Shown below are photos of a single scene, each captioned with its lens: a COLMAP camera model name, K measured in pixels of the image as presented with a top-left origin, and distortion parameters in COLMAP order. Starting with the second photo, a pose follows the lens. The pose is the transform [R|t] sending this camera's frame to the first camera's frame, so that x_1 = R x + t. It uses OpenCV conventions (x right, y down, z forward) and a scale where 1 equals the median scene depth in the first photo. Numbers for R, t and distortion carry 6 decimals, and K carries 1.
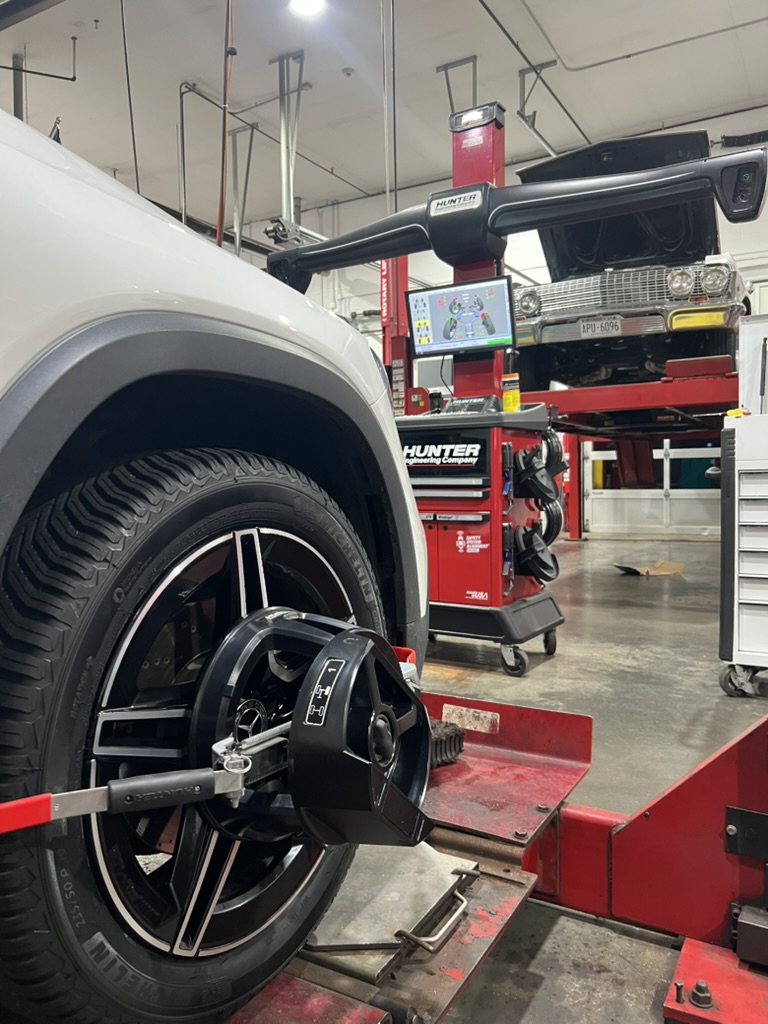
lens RADIAL K [[780.9, 0, 383.3], [0, 780.9, 518.4], [0, 0, 1]] dist [0.034898, -0.043492]
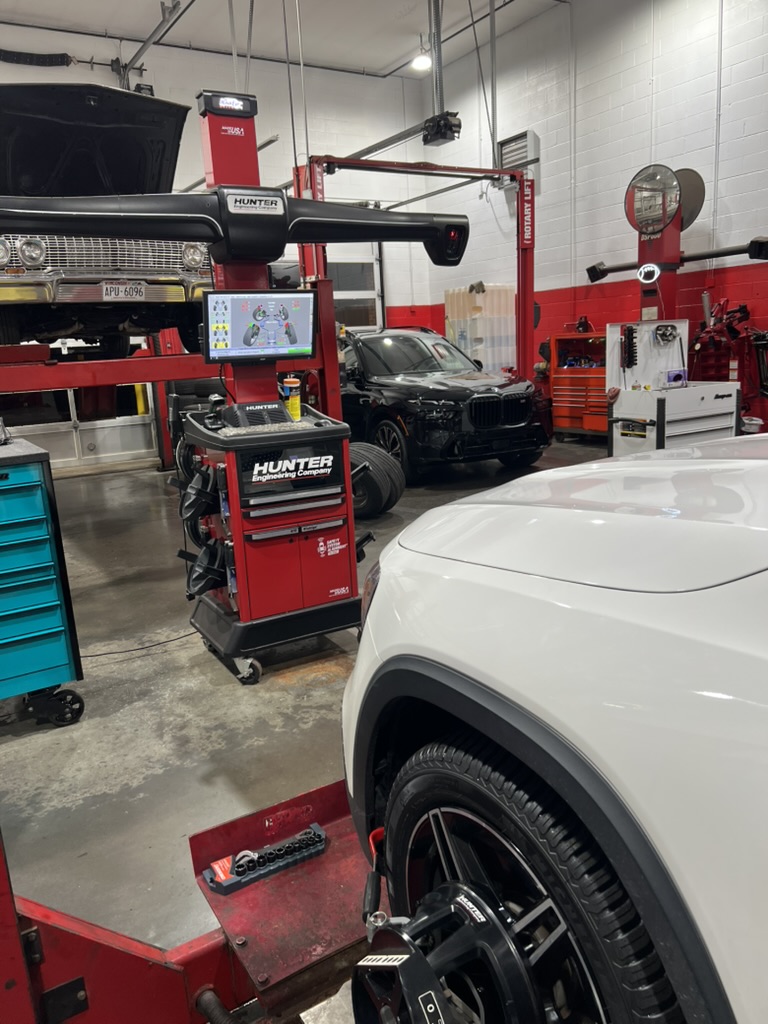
lens RADIAL K [[780.9, 0, 391.4], [0, 780.9, 523.7], [0, 0, 1]] dist [0.034898, -0.043492]
pose [[0.466731, -0.206959, 0.859843, -0.755560], [0.088265, 0.978280, 0.187555, -0.190453], [-0.879984, -0.011643, 0.474861, 0.405434]]
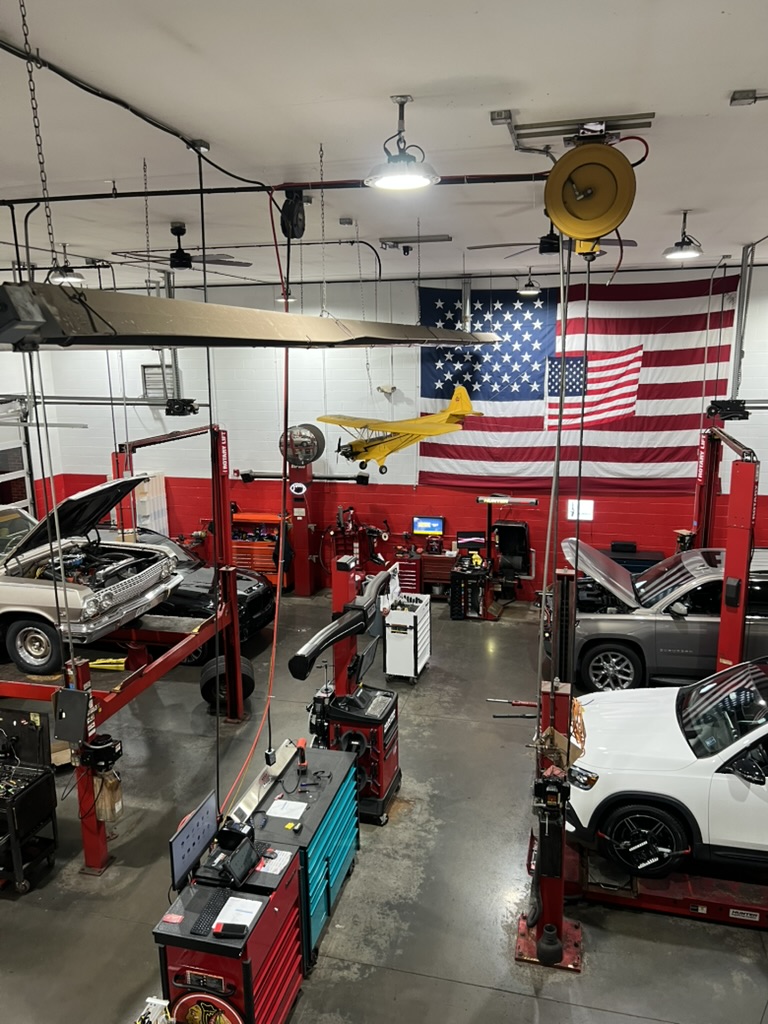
lens RADIAL K [[780.9, 0, 377.9], [0, 780.9, 507.2], [0, 0, 1]] dist [0.034898, -0.043492]
pose [[-0.268261, -0.178920, 0.946585, -1.957417], [0.064457, 0.977066, 0.202948, -1.162132], [-0.961187, 0.115457, -0.250576, 1.553210]]
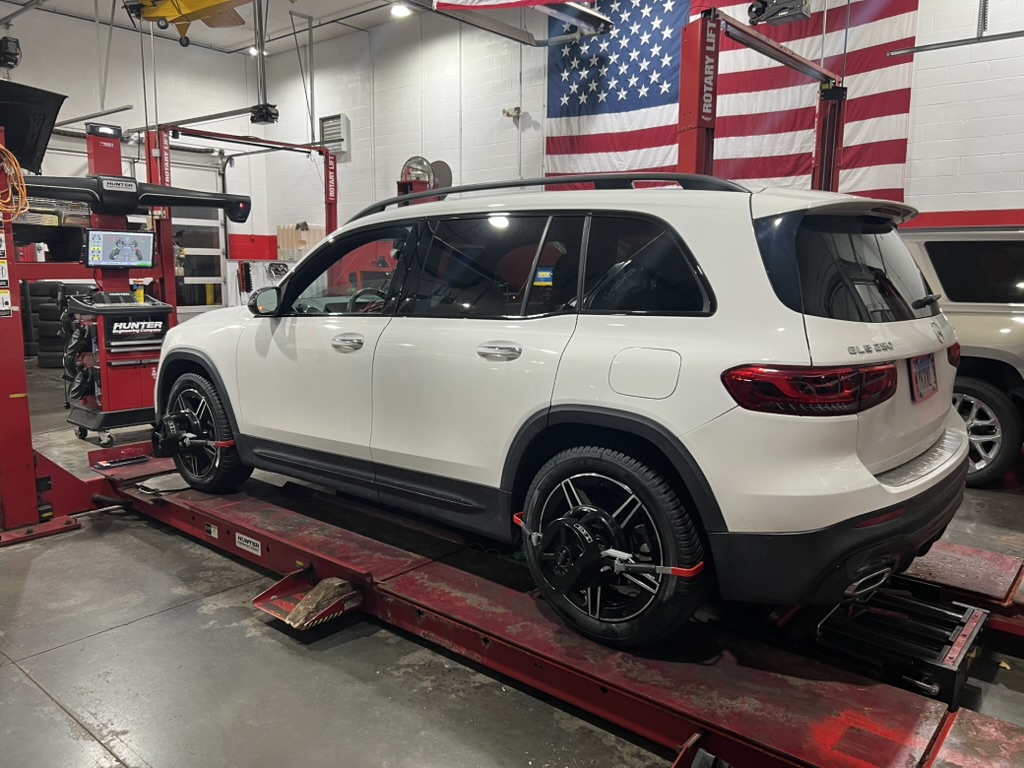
lens RADIAL K [[780.9, 0, 516.2], [0, 780.9, 385.0], [0, 0, 1]] dist [0.034898, -0.043492]
pose [[0.168032, -0.128450, 0.977377, -1.610385], [0.035946, 0.991613, 0.124141, -0.144846], [-0.985126, 0.014273, 0.171240, -0.197481]]
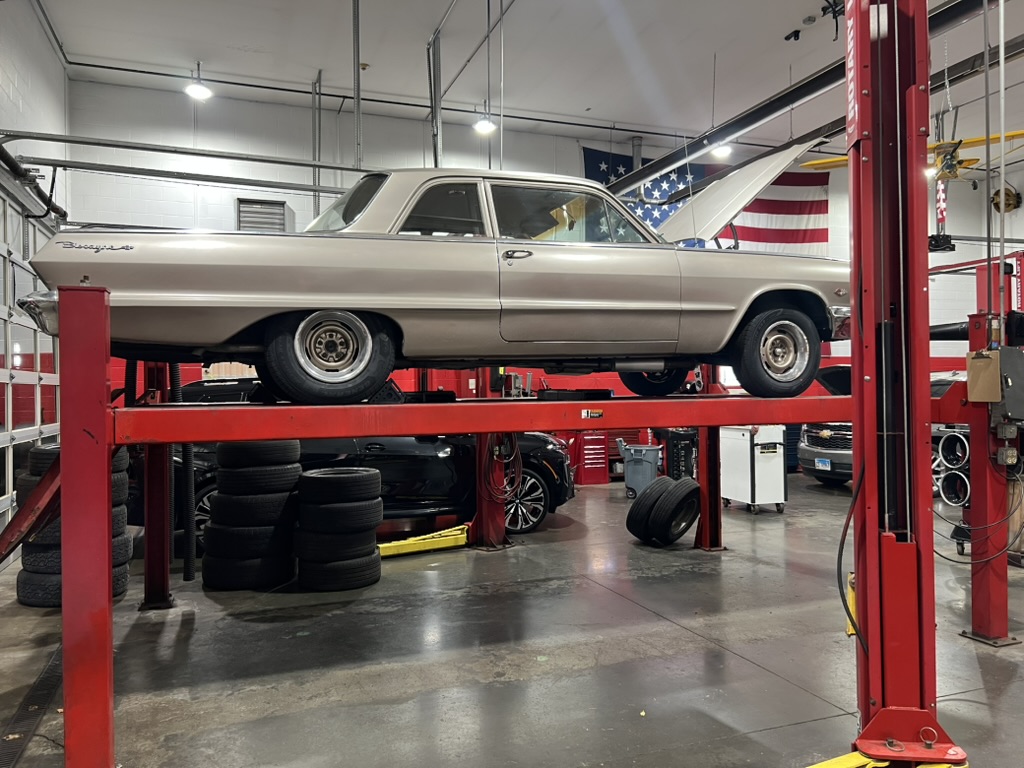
lens RADIAL K [[780.9, 0, 511.2], [0, 780.9, 384.5], [0, 0, 1]] dist [0.034898, -0.043492]
pose [[-0.765827, 0.024454, 0.642581, -0.187851], [0.051692, 0.998384, 0.023612, -0.375849], [-0.640965, 0.051299, -0.765854, 3.467136]]
